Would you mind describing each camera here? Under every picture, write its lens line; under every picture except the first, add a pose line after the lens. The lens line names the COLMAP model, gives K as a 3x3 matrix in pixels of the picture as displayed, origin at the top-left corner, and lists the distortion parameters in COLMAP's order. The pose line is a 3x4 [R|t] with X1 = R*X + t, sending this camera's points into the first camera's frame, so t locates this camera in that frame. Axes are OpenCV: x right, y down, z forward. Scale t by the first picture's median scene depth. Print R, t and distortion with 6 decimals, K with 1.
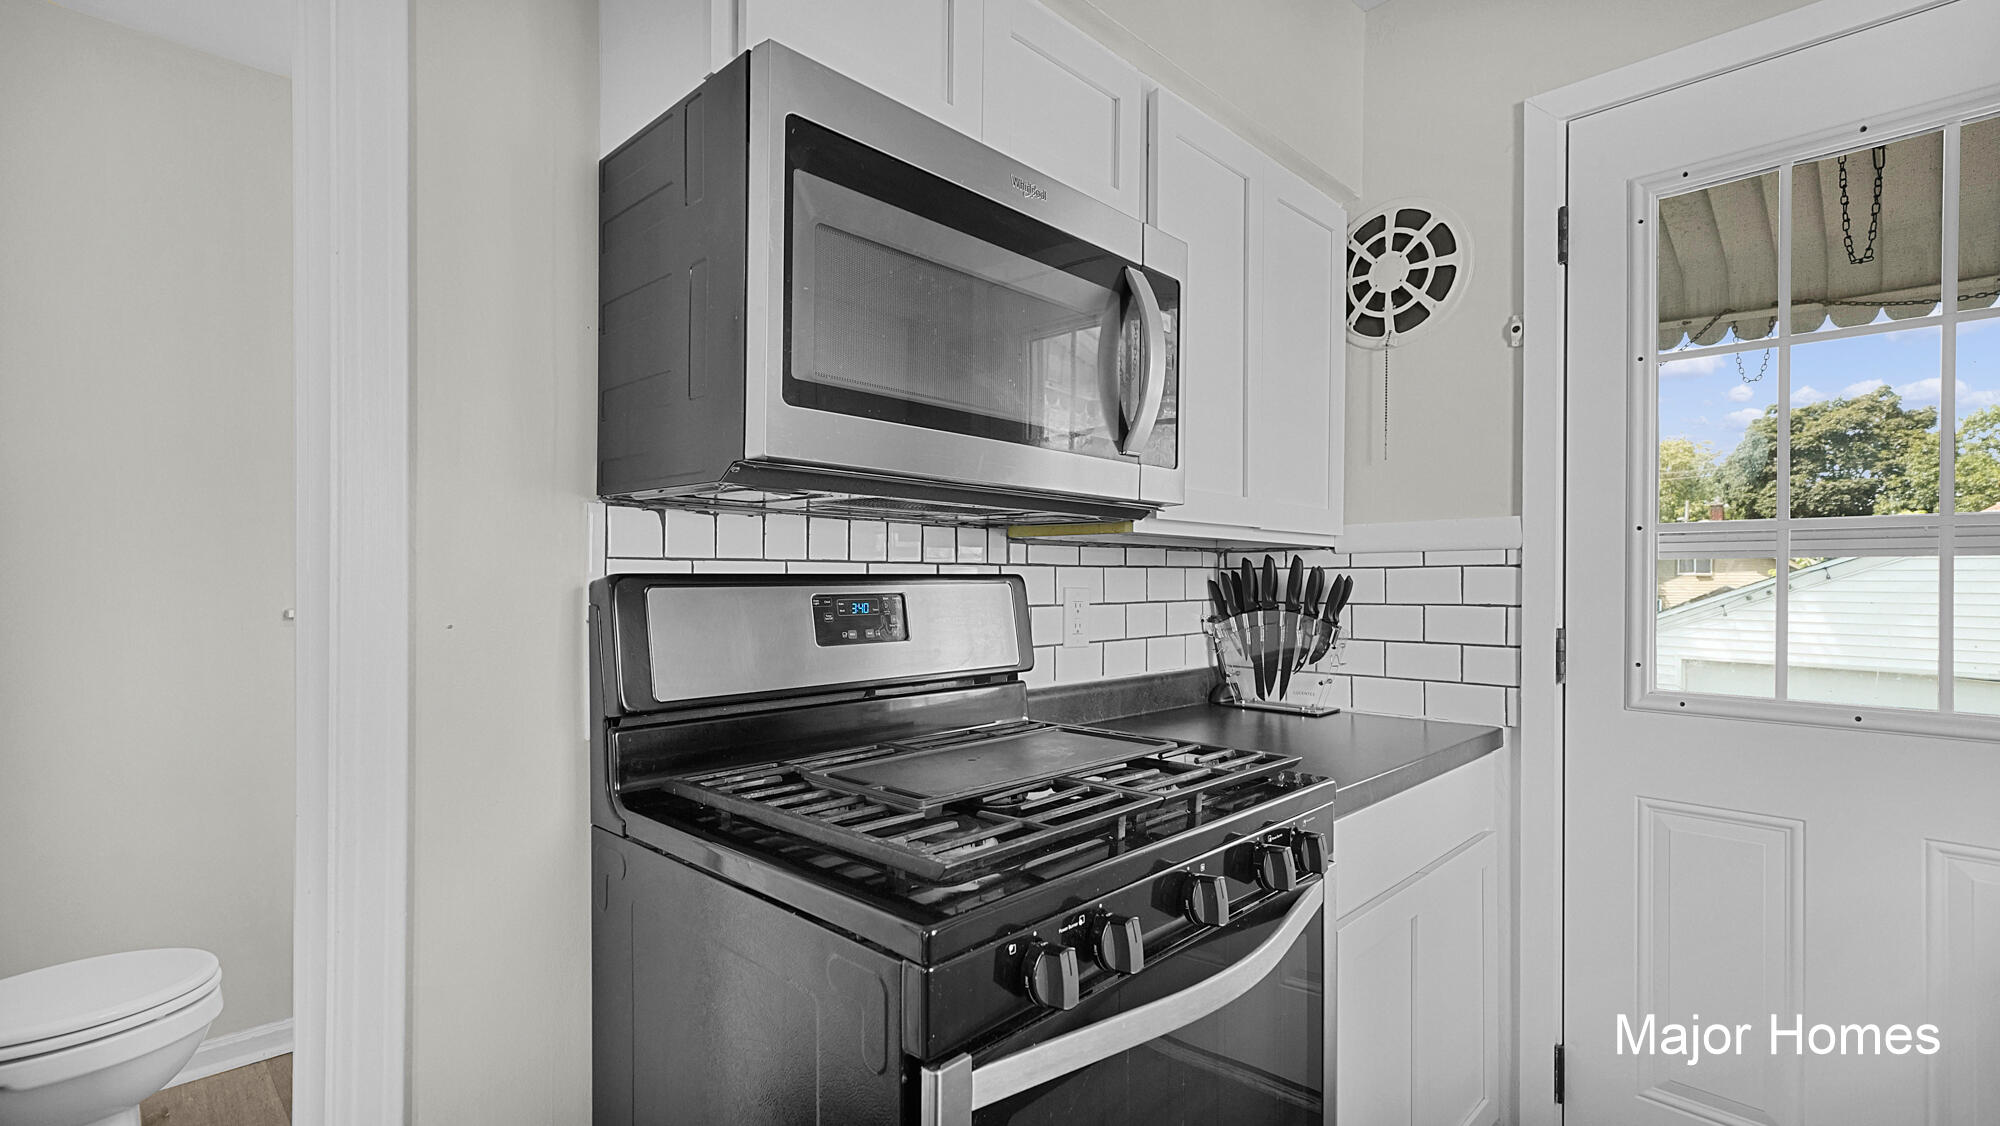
lens RADIAL K [[900.3, 0, 998.4], [0, 900.3, 589.3], [0, 0, 1]] dist [0.009211, -0.000005]
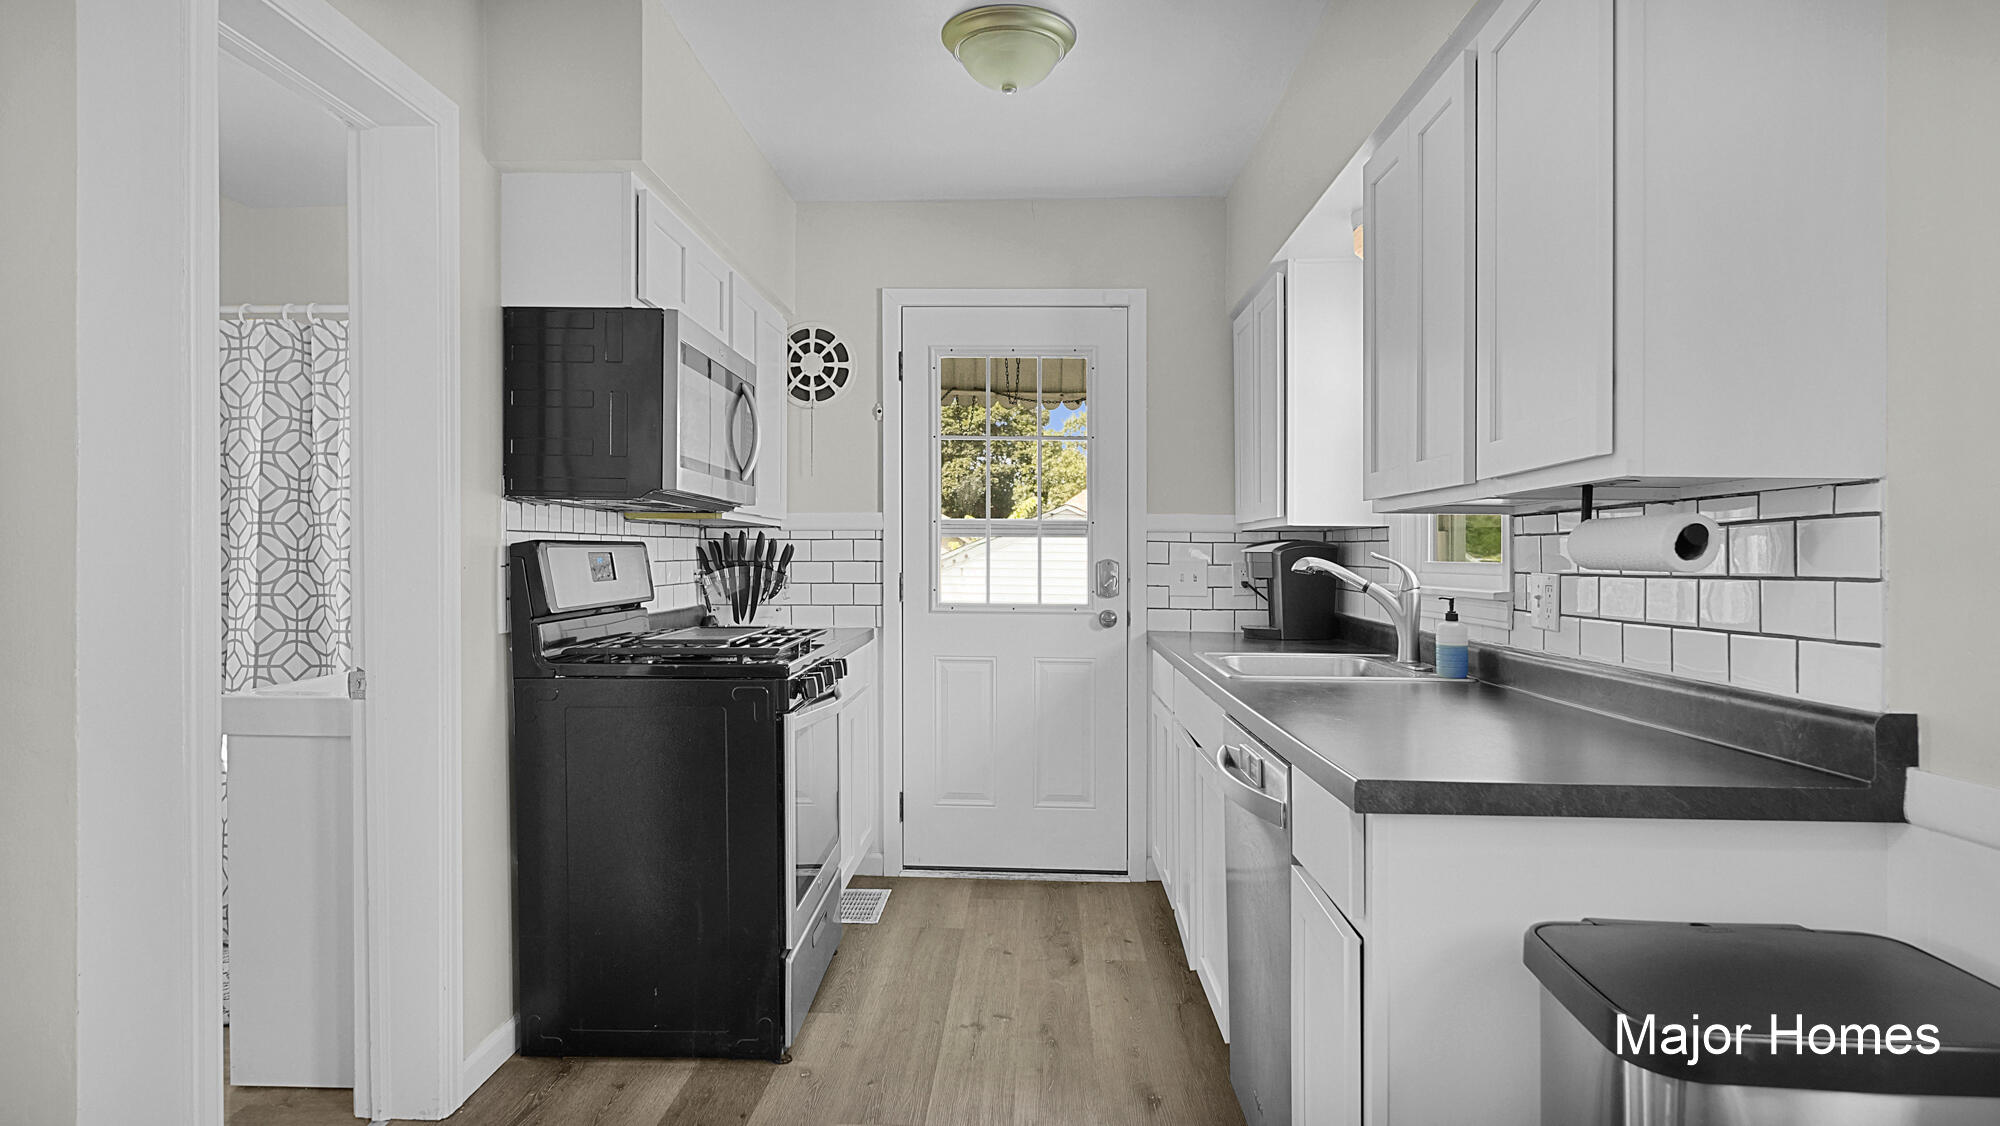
lens RADIAL K [[1082.0, 0, 998.2], [0, 1082.0, 559.9], [0, 0, 1]] dist [0.002605, -0.000523]
pose [[0.729502, -0.002391, 0.683975, -0.700482], [0.003423, 0.999994, -0.000155, 0.015192], [-0.683970, 0.002454, 0.729506, -0.713867]]
